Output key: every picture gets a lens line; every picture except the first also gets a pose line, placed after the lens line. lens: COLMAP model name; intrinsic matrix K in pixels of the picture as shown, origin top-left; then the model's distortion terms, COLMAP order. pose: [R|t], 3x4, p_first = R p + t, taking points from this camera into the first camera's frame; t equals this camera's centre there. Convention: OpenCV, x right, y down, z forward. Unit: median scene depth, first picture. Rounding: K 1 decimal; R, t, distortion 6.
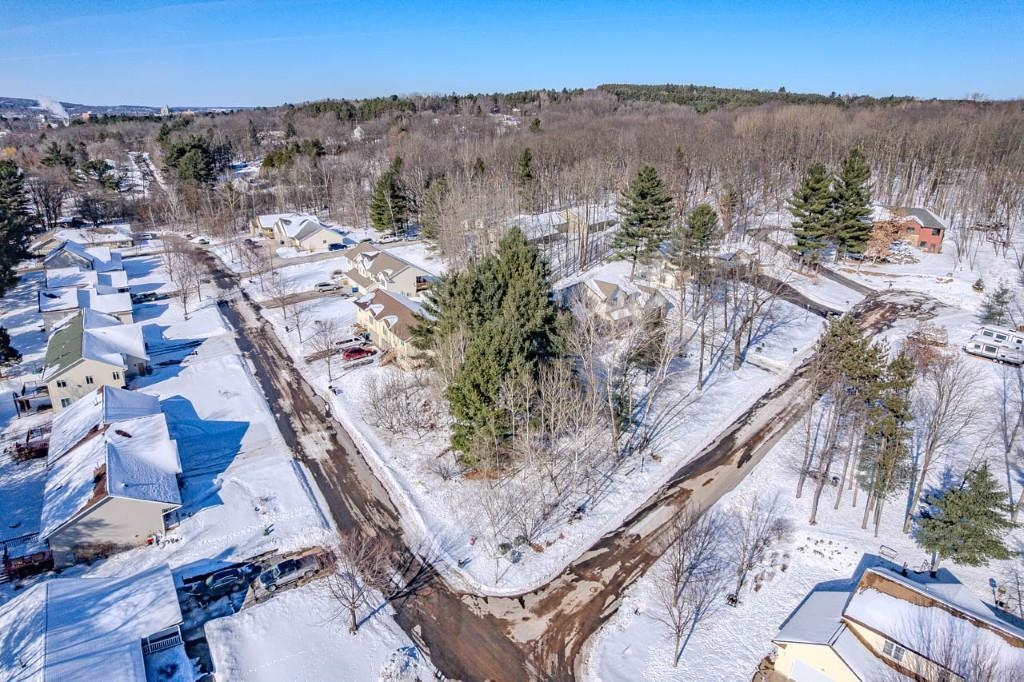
lens RADIAL K [[670.5, 0, 510.6], [0, 670.5, 313.0], [0, 0, 1]] dist [-0.079049, 0.073794]
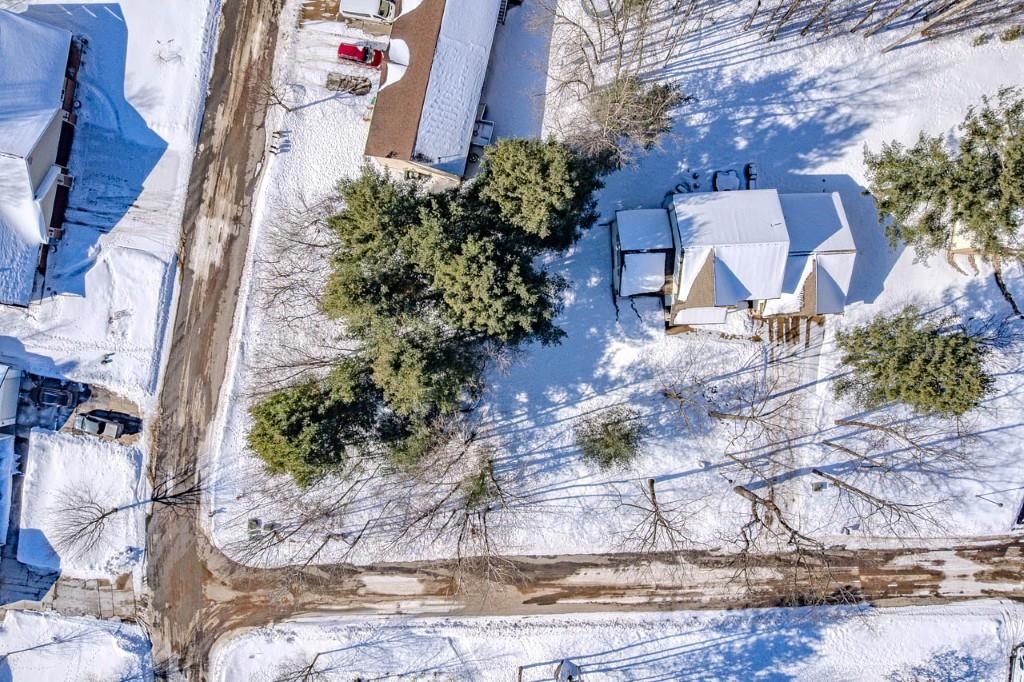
lens RADIAL K [[670.5, 0, 511.4], [0, 670.5, 342.5], [0, 0, 1]] dist [-0.079049, 0.073794]
pose [[0.734187, 0.678674, 0.019263, 0.080306], [-0.188808, 0.176835, 0.965961, -0.858865], [0.652166, -0.712833, 0.257969, 1.205178]]
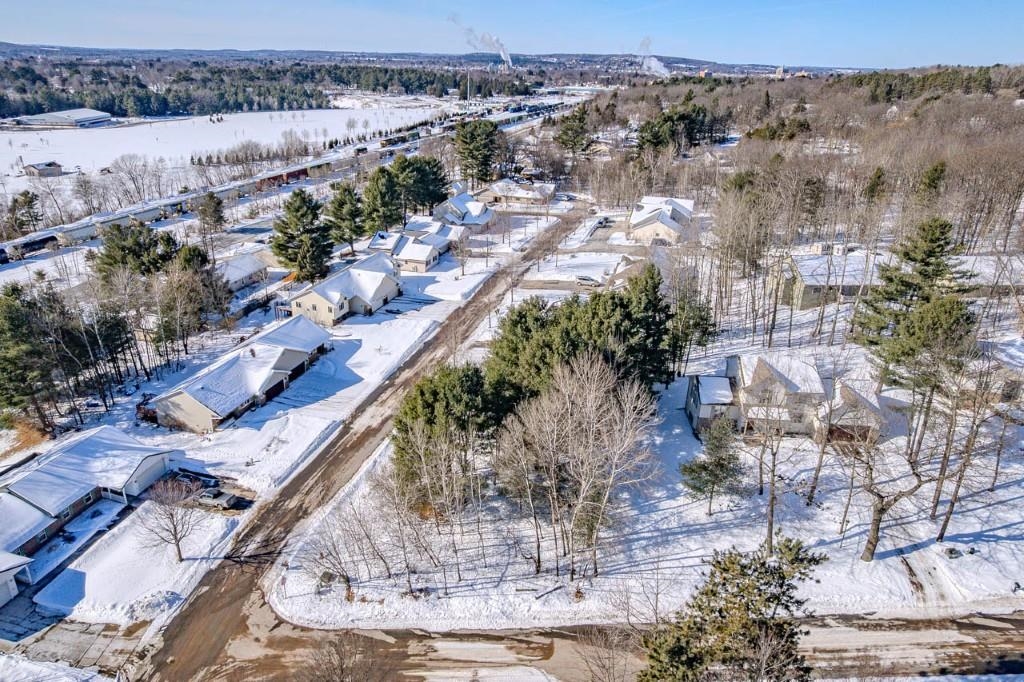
lens RADIAL K [[670.5, 0, 501.6], [0, 670.5, 361.1], [0, 0, 1]] dist [-0.079049, 0.073794]
pose [[0.663313, 0.315284, -0.678683, 0.732998], [-0.235072, 0.948796, 0.211017, -0.224725], [0.710462, 0.019569, 0.703463, 0.474314]]
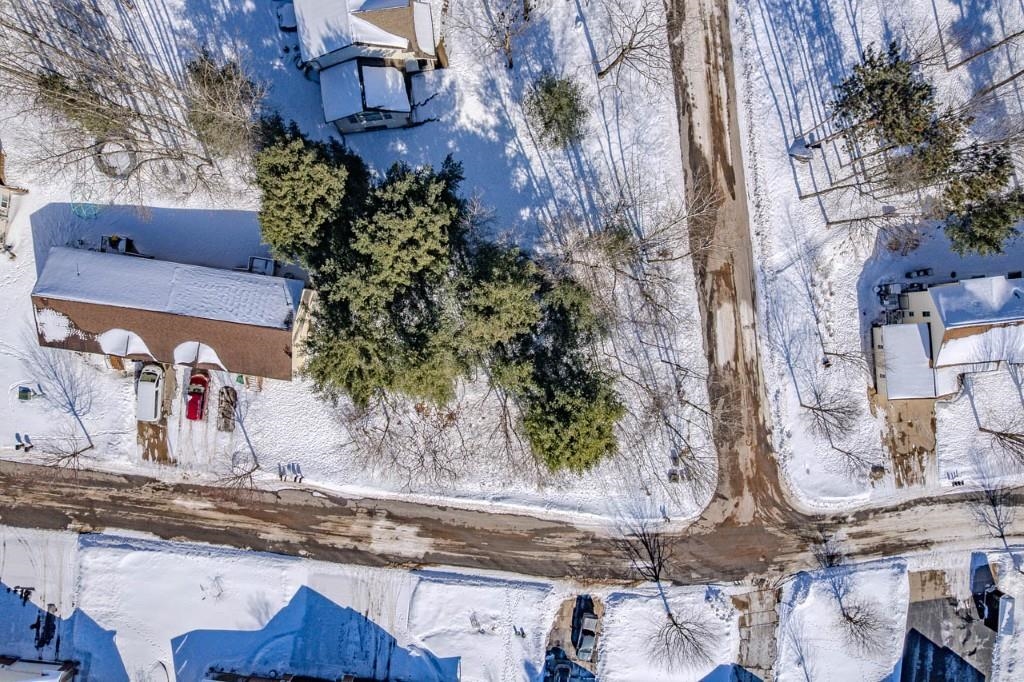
lens RADIAL K [[670.5, 0, 508.8], [0, 670.5, 349.0], [0, 0, 1]] dist [-0.079049, 0.073794]
pose [[0.621189, -0.783406, -0.019955, 0.009591], [0.199670, 0.133599, 0.970713, -0.818914], [-0.757797, -0.606981, 0.239413, 1.065029]]
